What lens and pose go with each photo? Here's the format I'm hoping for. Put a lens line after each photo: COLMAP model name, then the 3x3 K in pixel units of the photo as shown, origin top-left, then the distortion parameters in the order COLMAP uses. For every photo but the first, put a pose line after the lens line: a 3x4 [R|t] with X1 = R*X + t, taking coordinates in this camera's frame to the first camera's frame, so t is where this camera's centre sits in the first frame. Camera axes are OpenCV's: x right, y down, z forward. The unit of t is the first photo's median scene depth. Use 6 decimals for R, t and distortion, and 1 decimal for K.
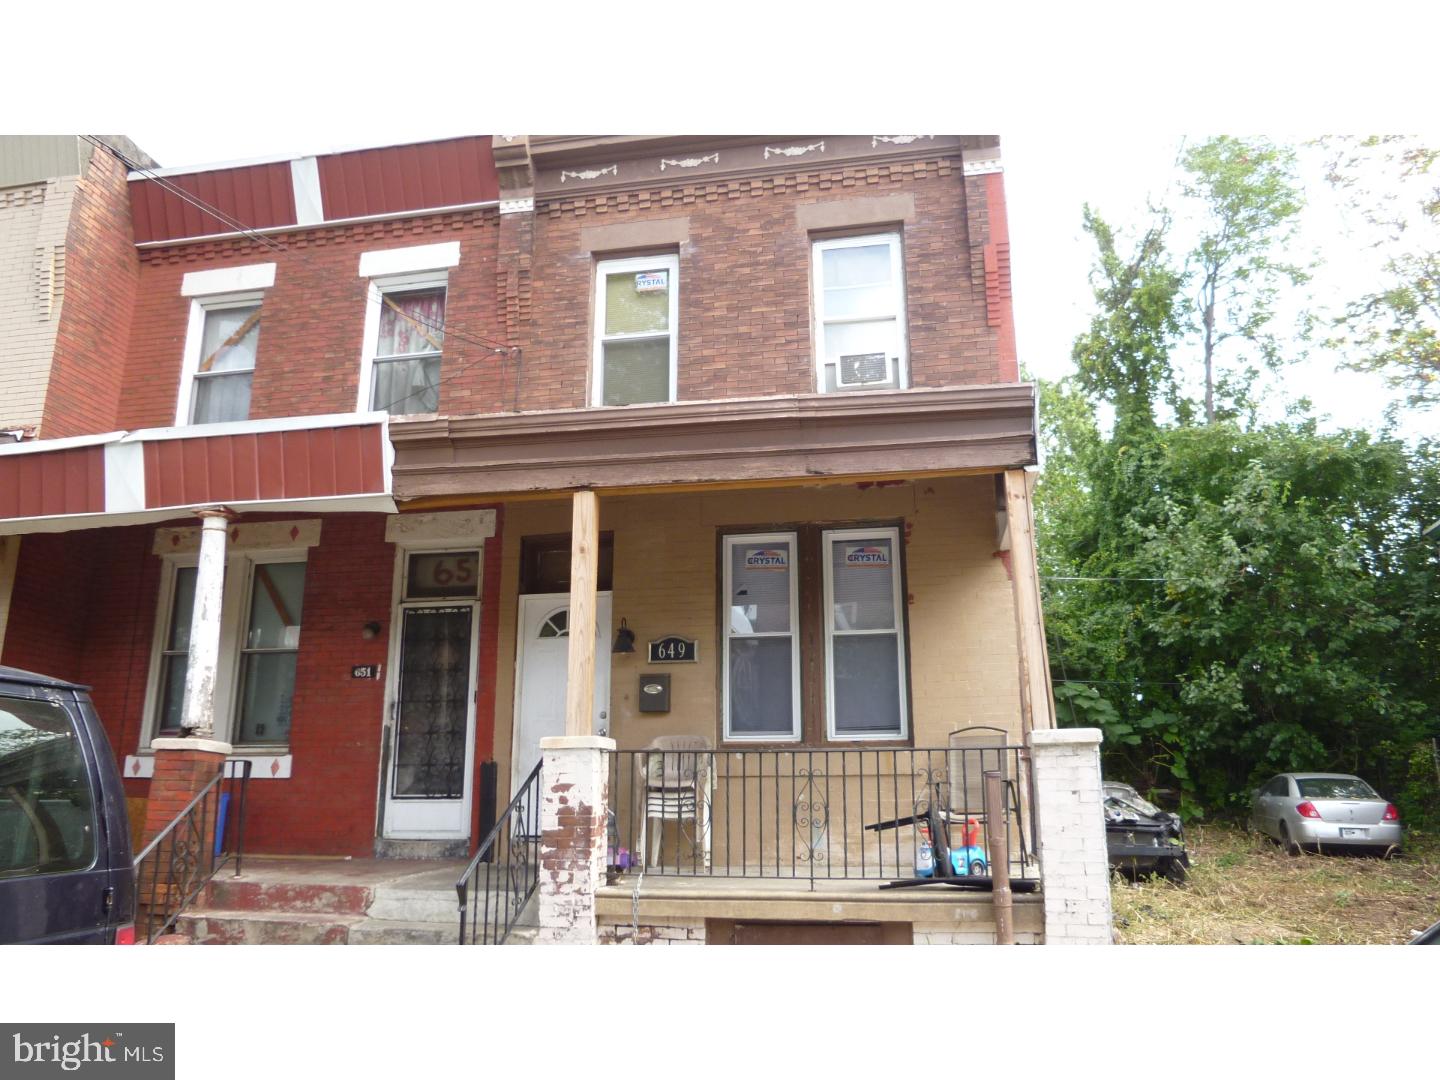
lens RADIAL K [[1030.3, 0, 720.0], [0, 1030.3, 540.0], [0, 0, 1]] dist [-0.052383, 0.005224]
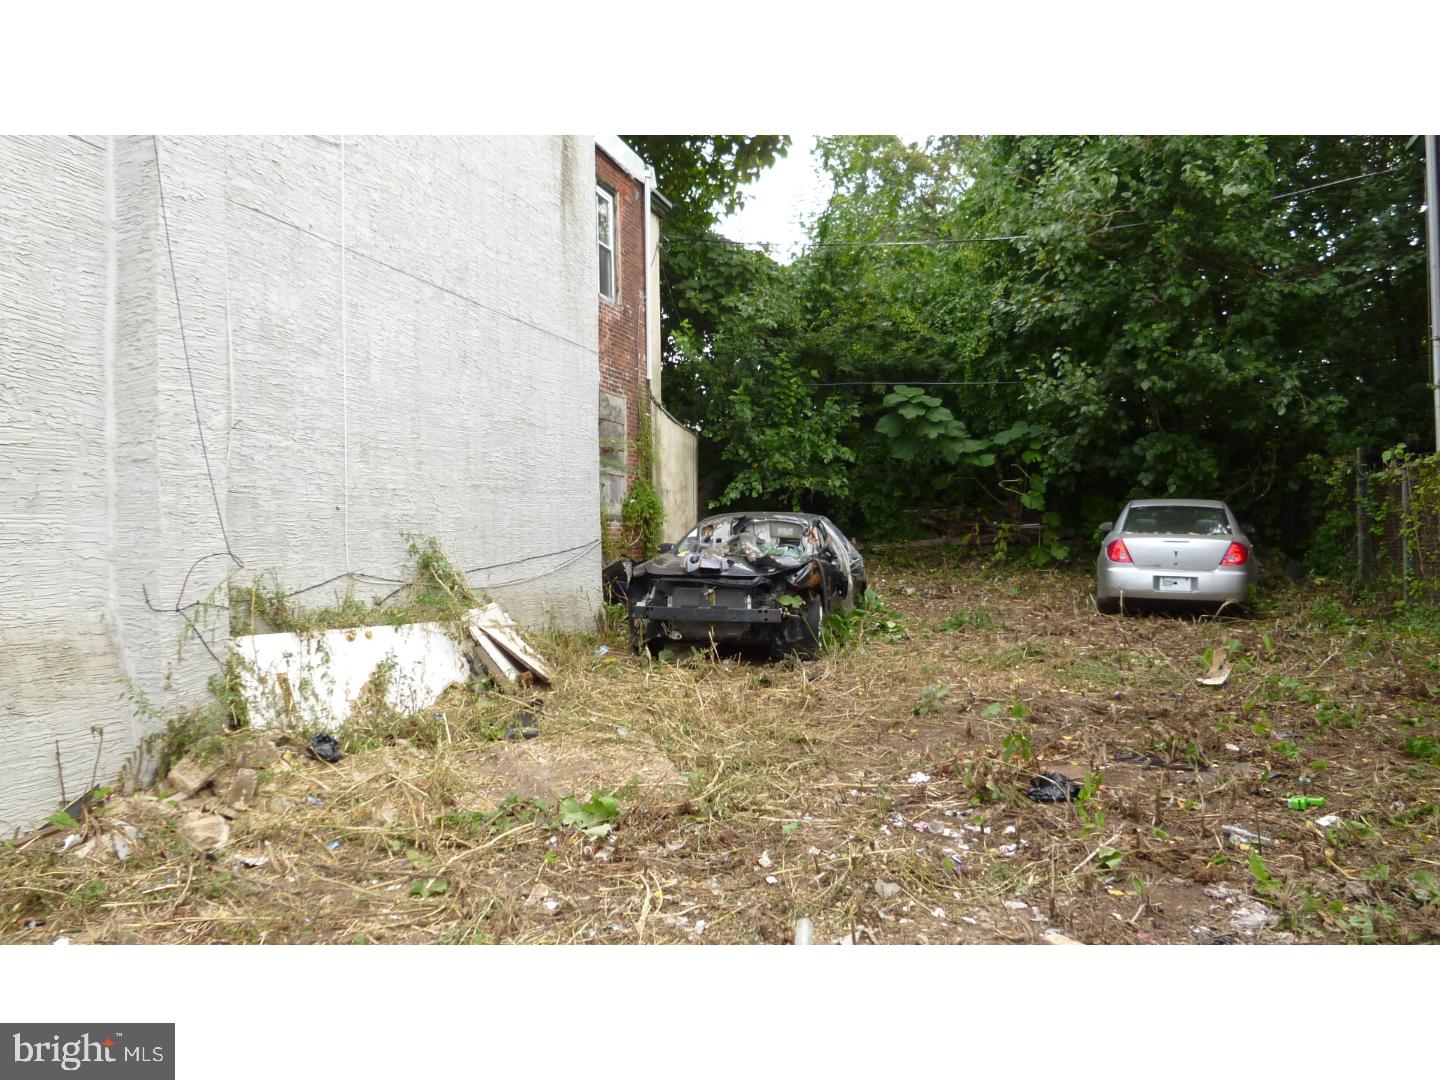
lens RADIAL K [[1030.3, 0, 720.0], [0, 1030.3, 540.0], [0, 0, 1]] dist [-0.052383, 0.005224]
pose [[0.992485, -0.016202, -0.121288, 0.697893], [0.045270, 0.969486, 0.240932, 0.139243], [0.113684, -0.244612, 0.962934, 0.522166]]
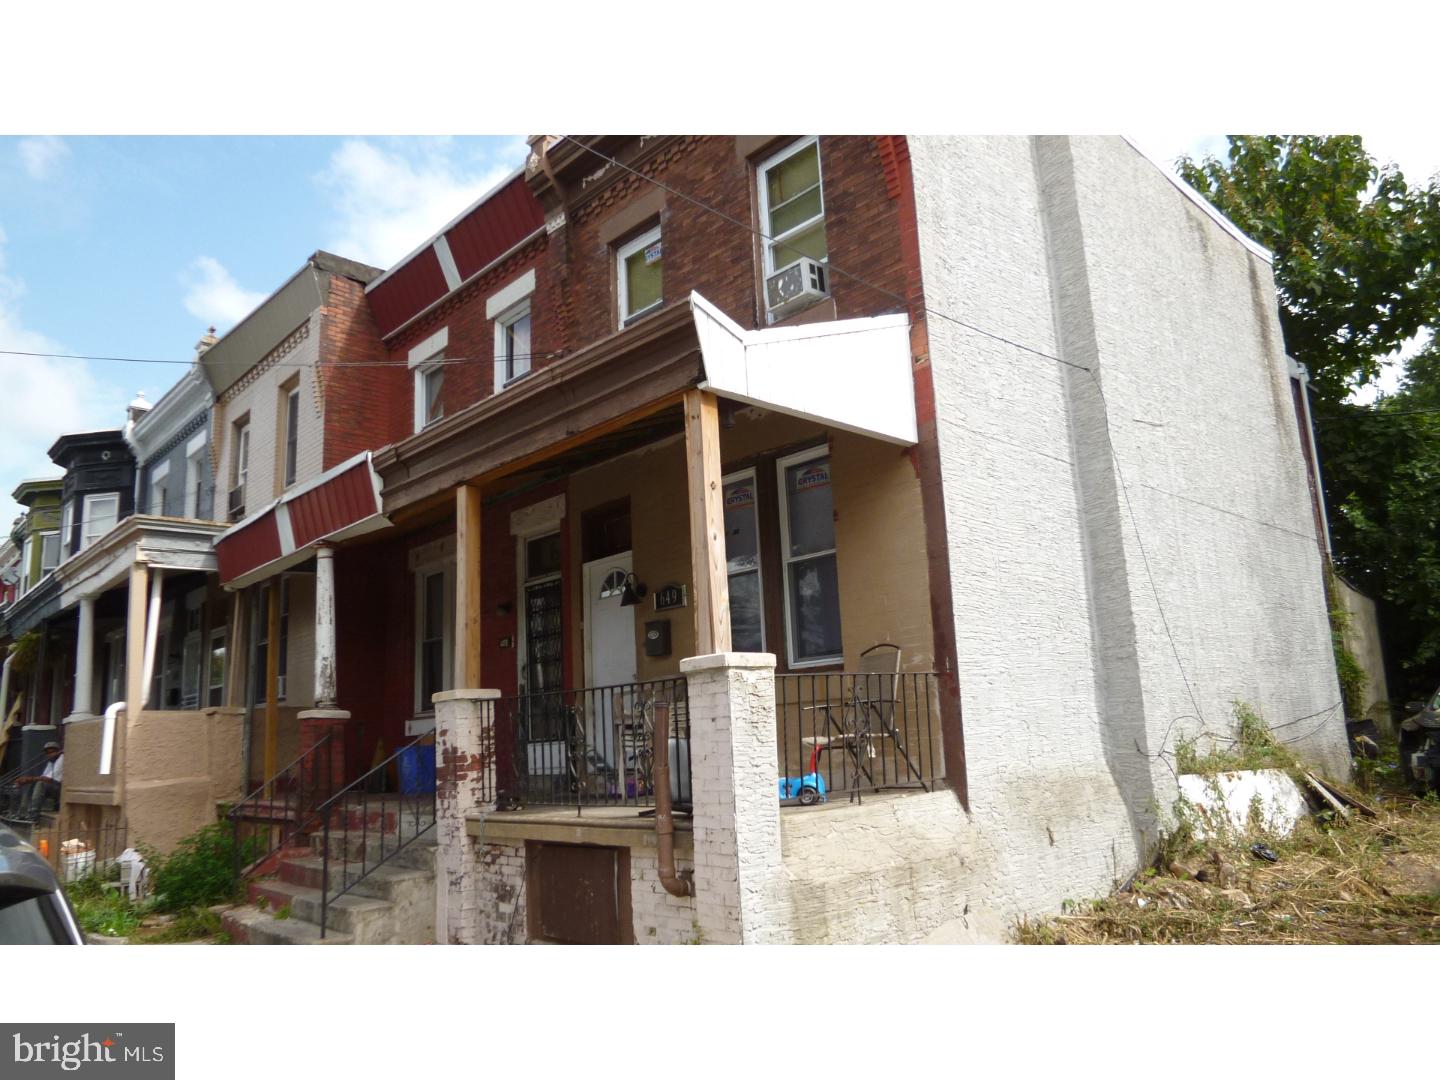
lens RADIAL K [[1030.3, 0, 720.0], [0, 1030.3, 540.0], [0, 0, 1]] dist [-0.052383, 0.005224]
pose [[0.803536, -0.153029, -0.575249, 0.552723], [0.192126, 0.981343, 0.007312, 0.044424], [0.563398, -0.116396, 0.817946, 0.134210]]
